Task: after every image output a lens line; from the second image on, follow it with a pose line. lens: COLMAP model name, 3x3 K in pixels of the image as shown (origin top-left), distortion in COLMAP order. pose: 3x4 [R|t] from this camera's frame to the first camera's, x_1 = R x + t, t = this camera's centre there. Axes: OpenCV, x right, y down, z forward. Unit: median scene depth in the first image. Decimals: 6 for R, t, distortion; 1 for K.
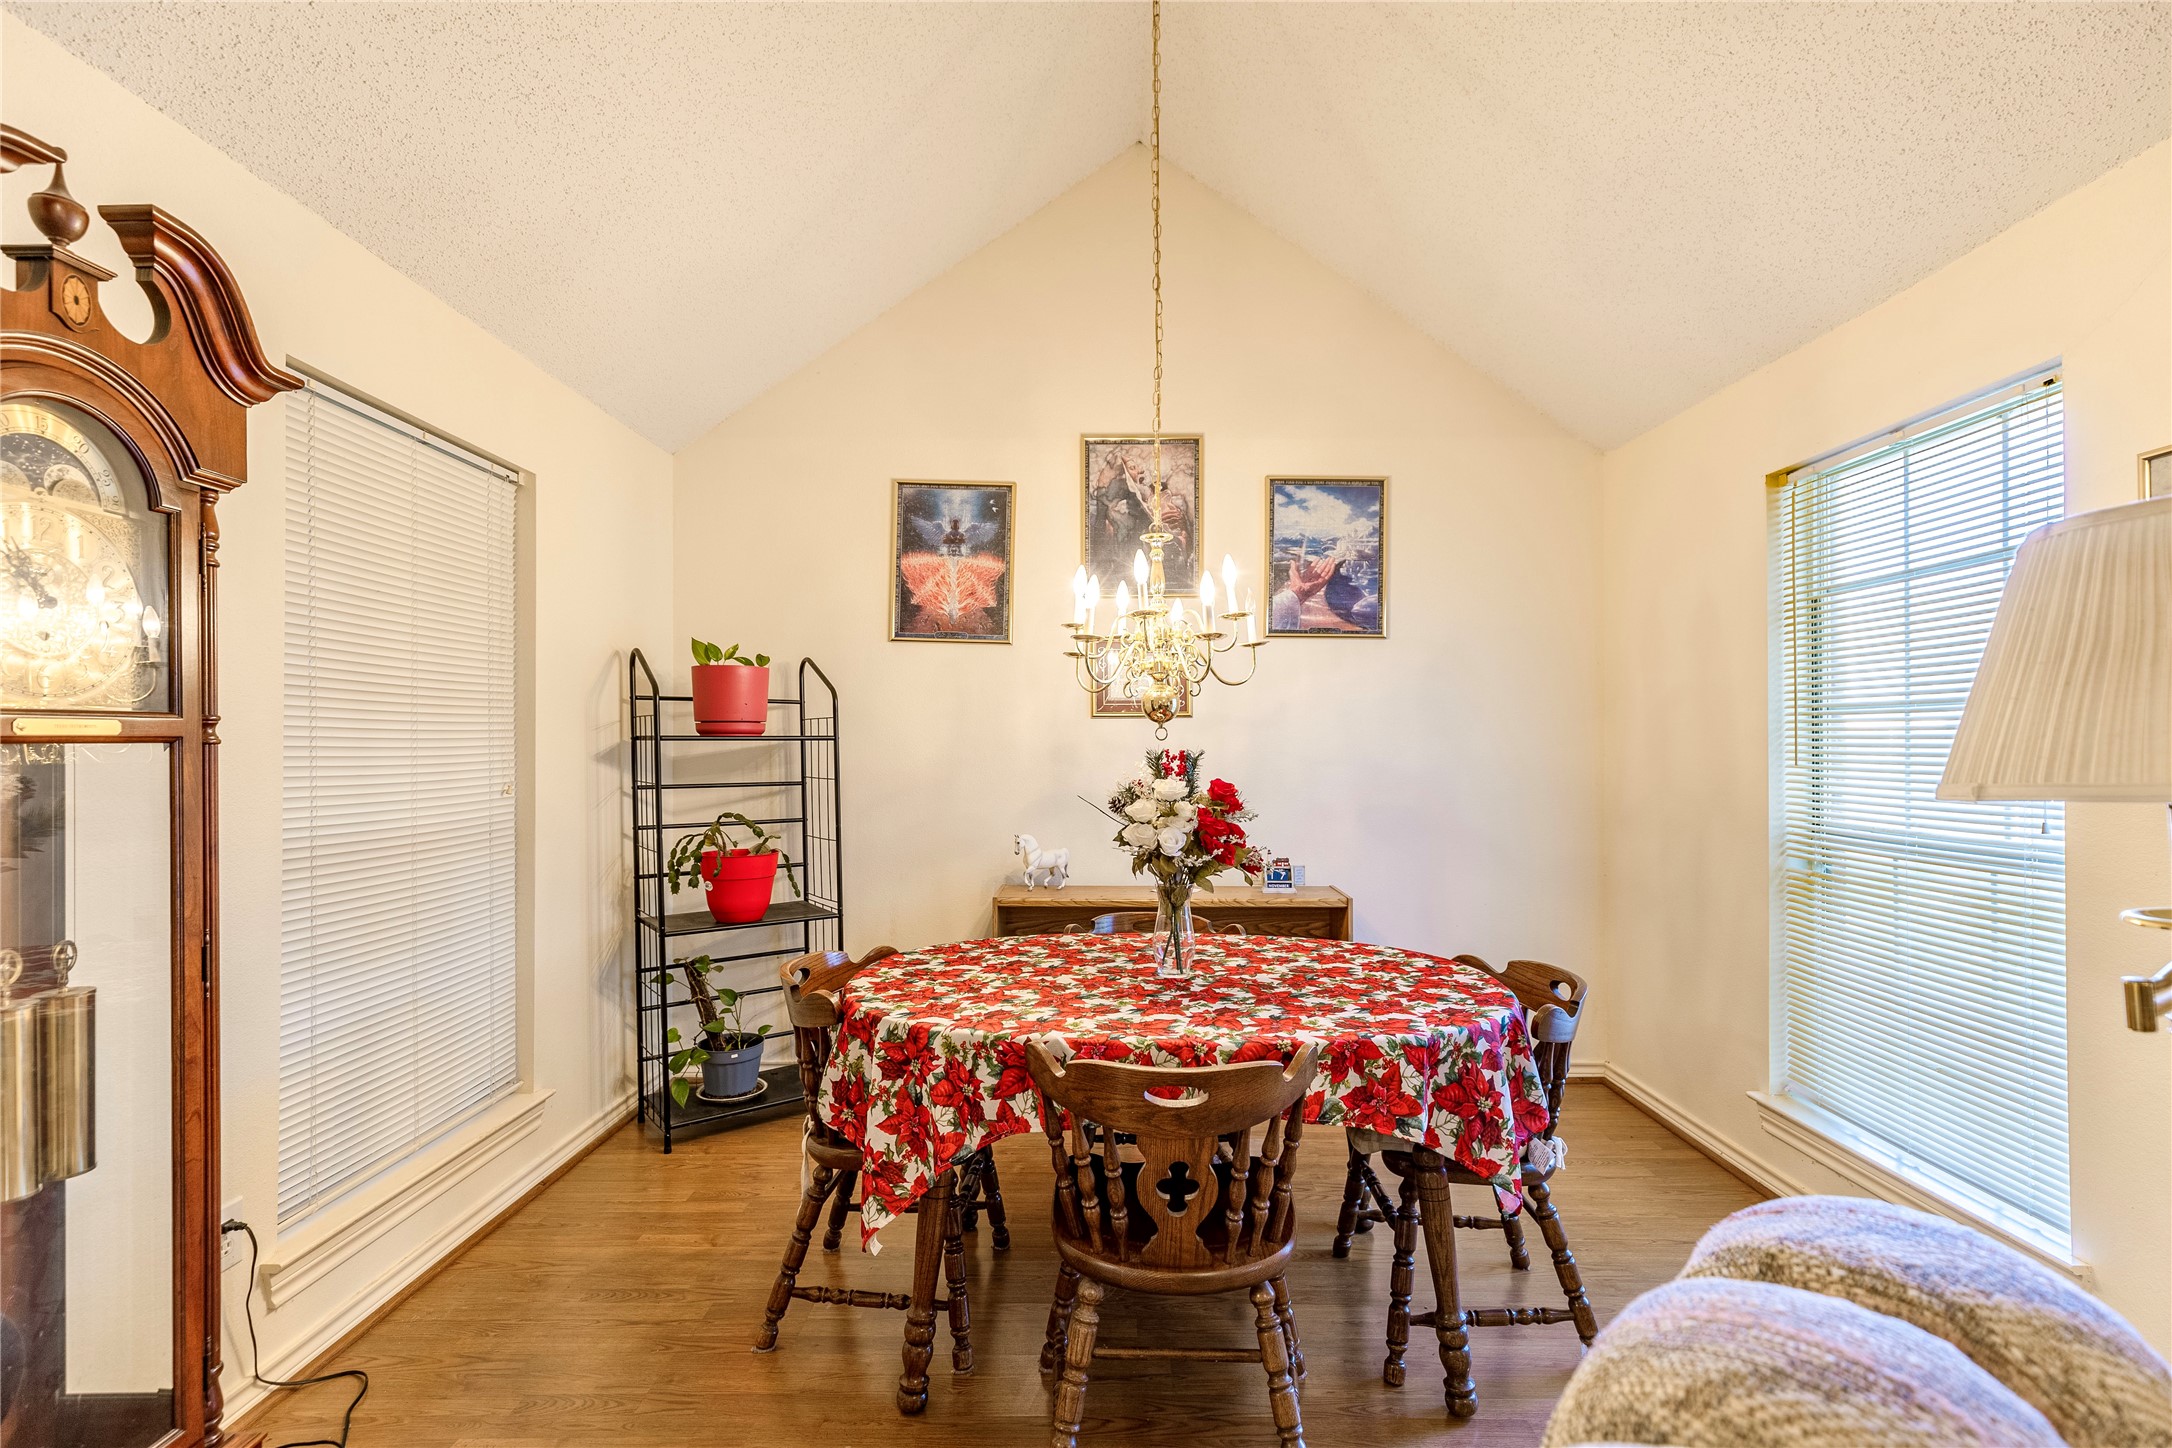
lens RADIAL K [[985.1, 0, 1084.5], [0, 985.1, 739.3], [0, 0, 1]] dist [0.008108, -0.002330]
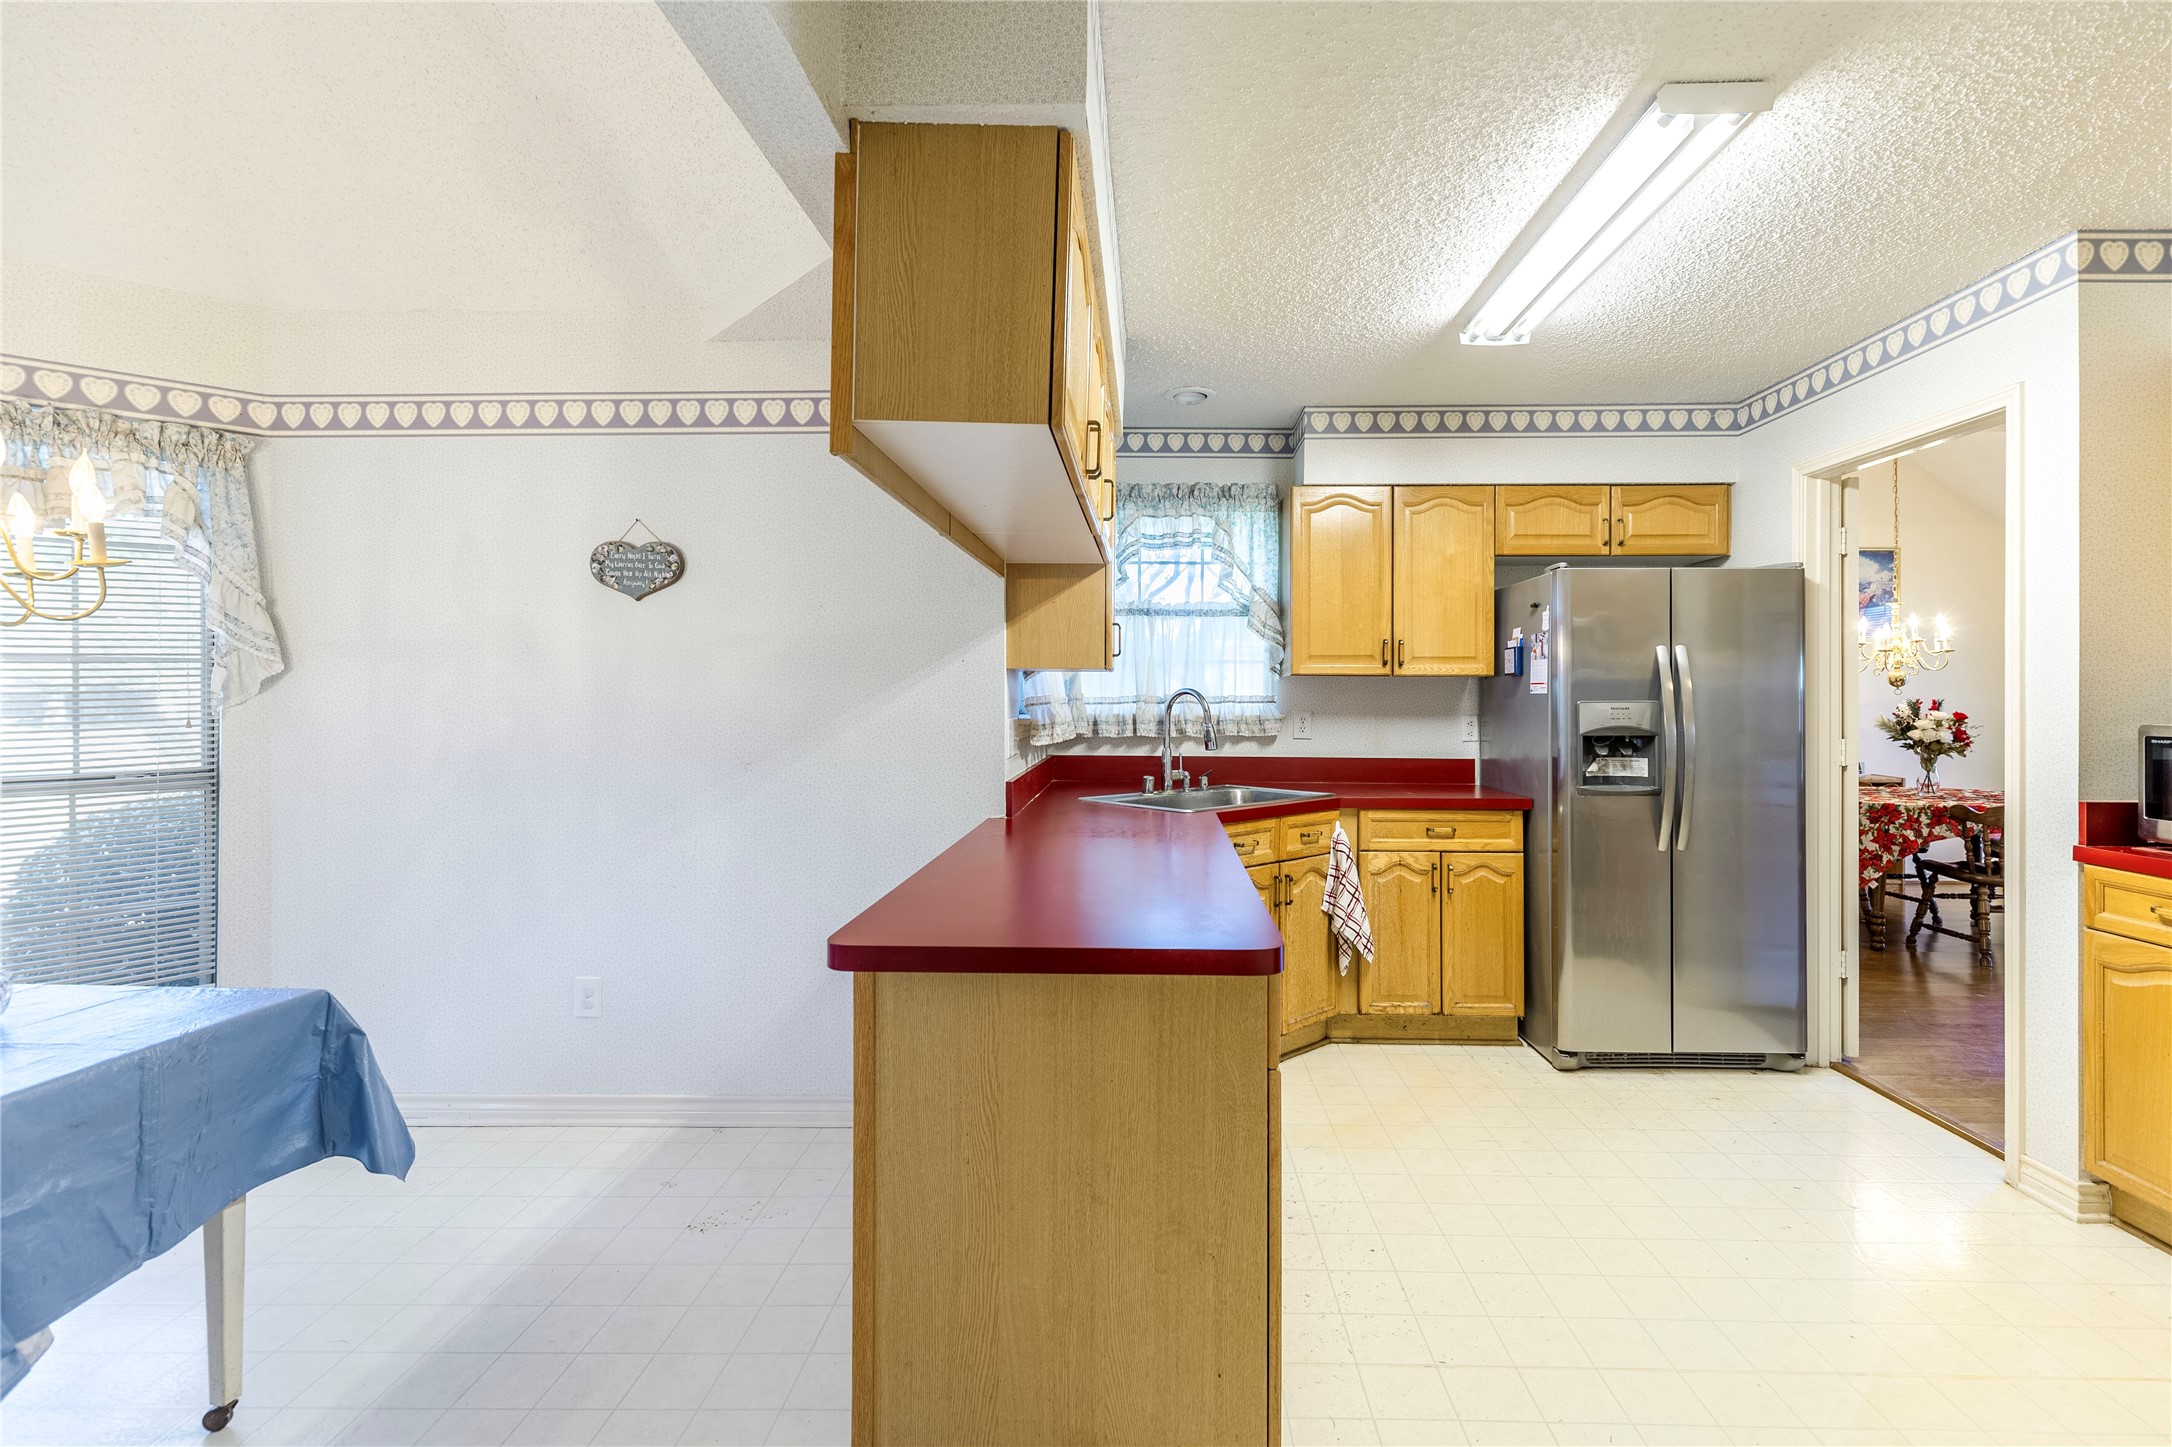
lens RADIAL K [[985.1, 0, 1113.1], [0, 985.1, 694.9], [0, 0, 1]] dist [0.008108, -0.002330]
pose [[0.999606, 0.001615, -0.028029, -1.305156], [-0.001438, 0.999979, 0.006314, -0.008232], [0.028039, -0.006271, 0.999587, -1.028708]]
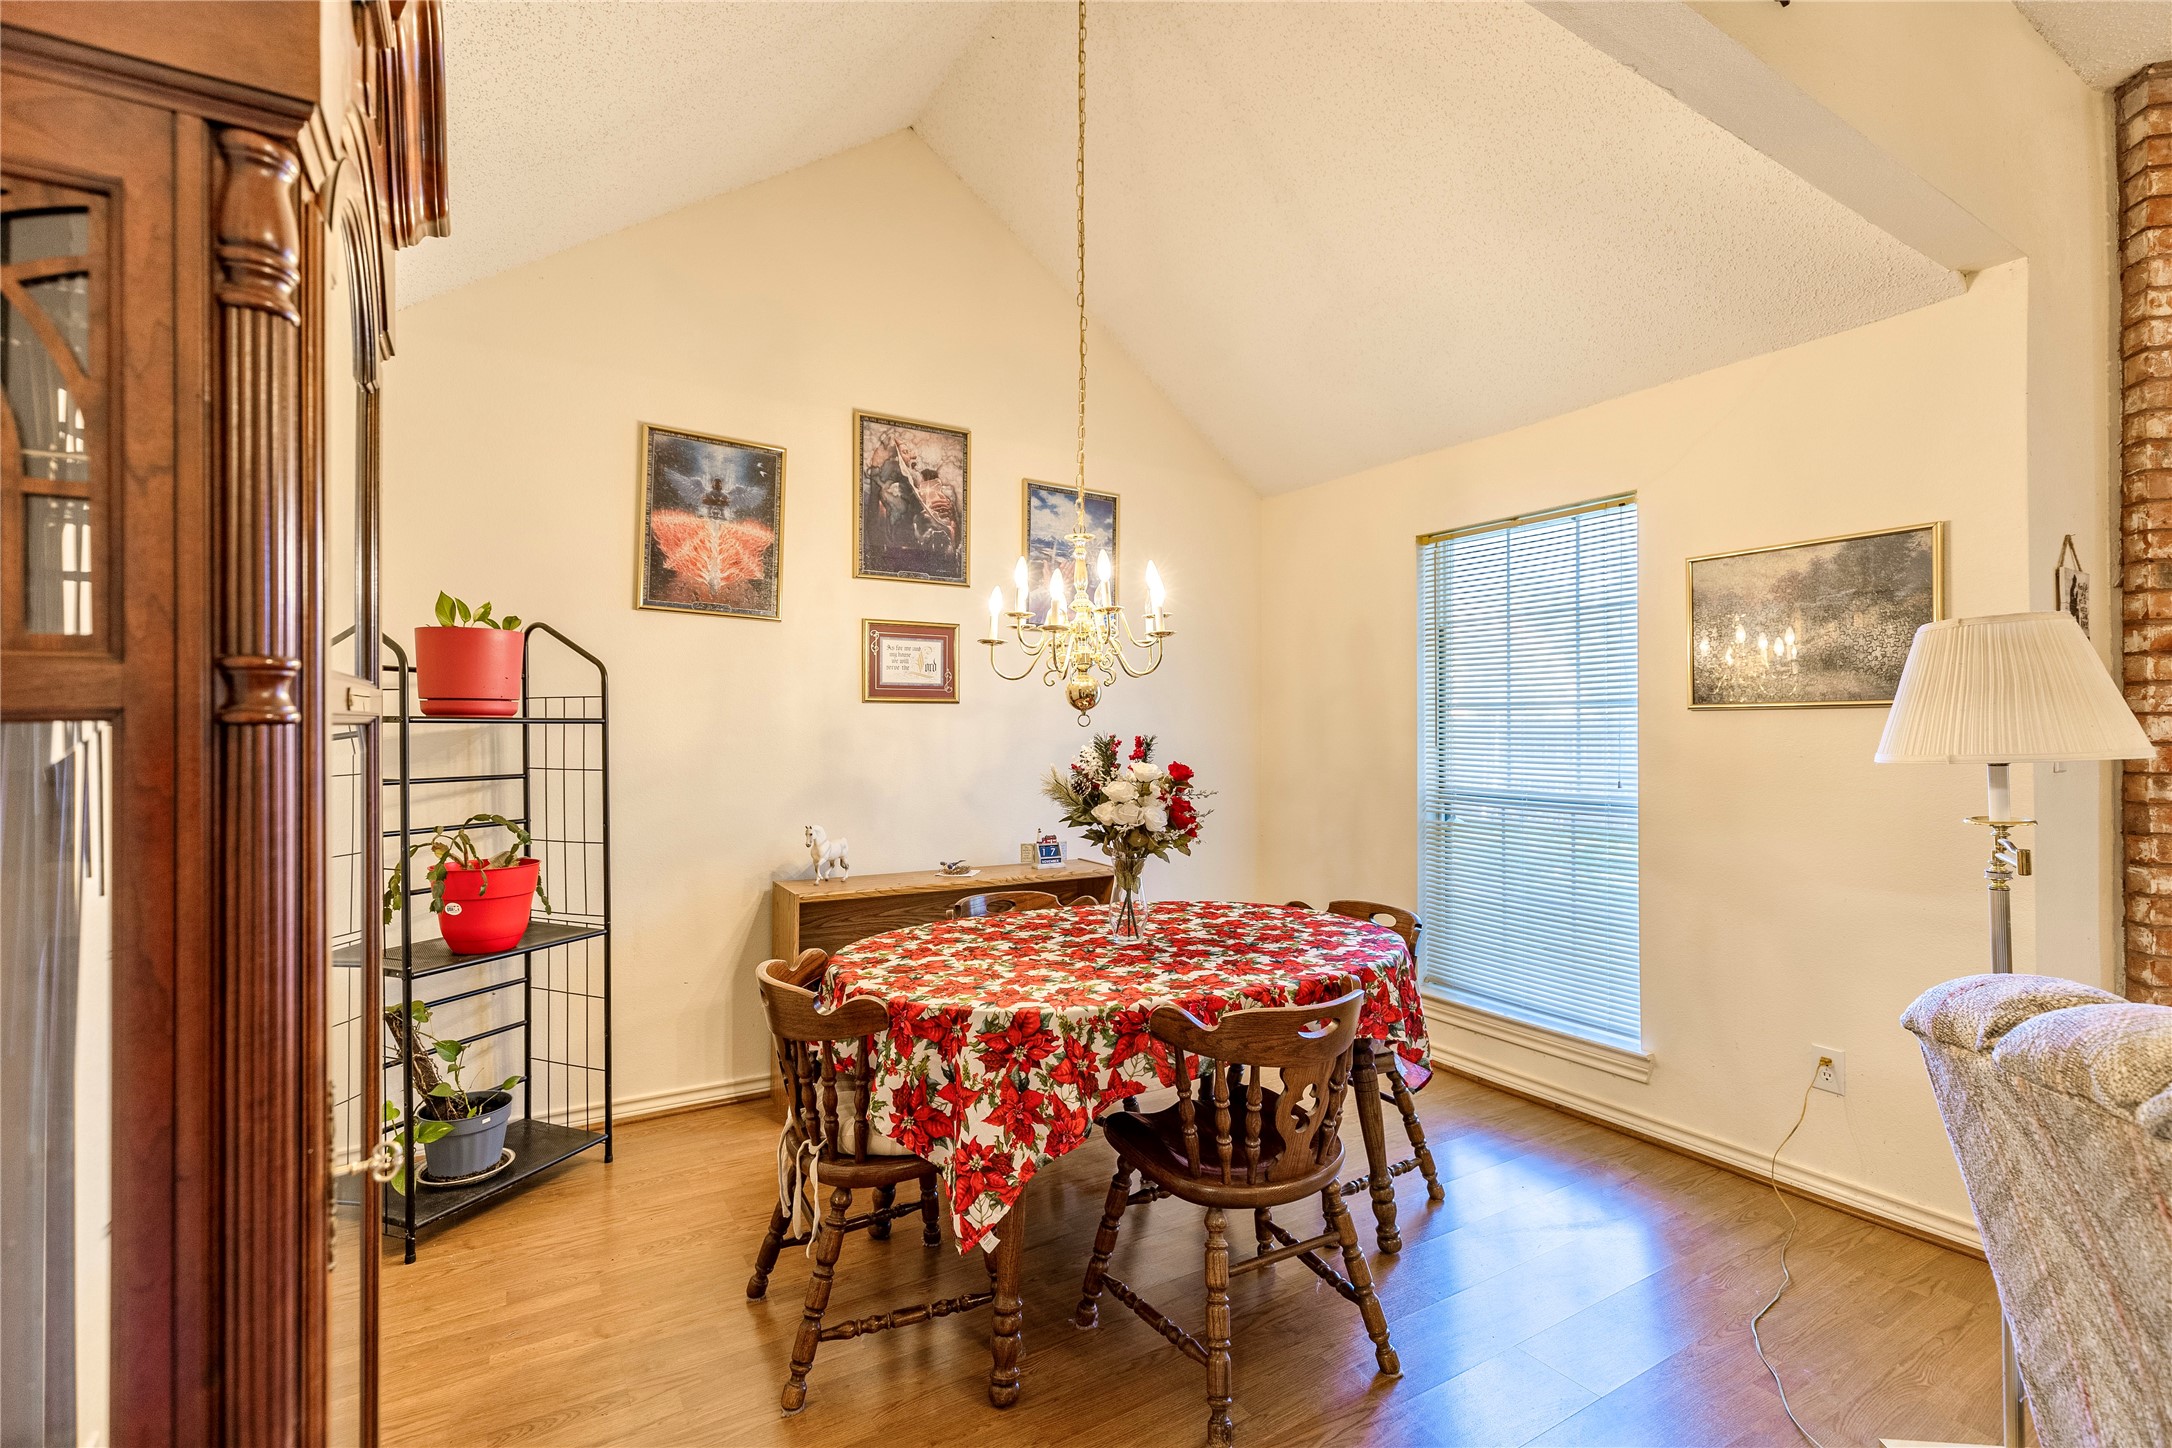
lens RADIAL K [[985.1, 0, 1085.9], [0, 985.1, 721.6], [0, 0, 1]] dist [0.008108, -0.002330]
pose [[0.848961, 0.008106, 0.528393, -0.387671], [-0.006523, 0.999967, -0.004860, 0.000913], [-0.528415, 0.000679, 0.848986, 0.071538]]
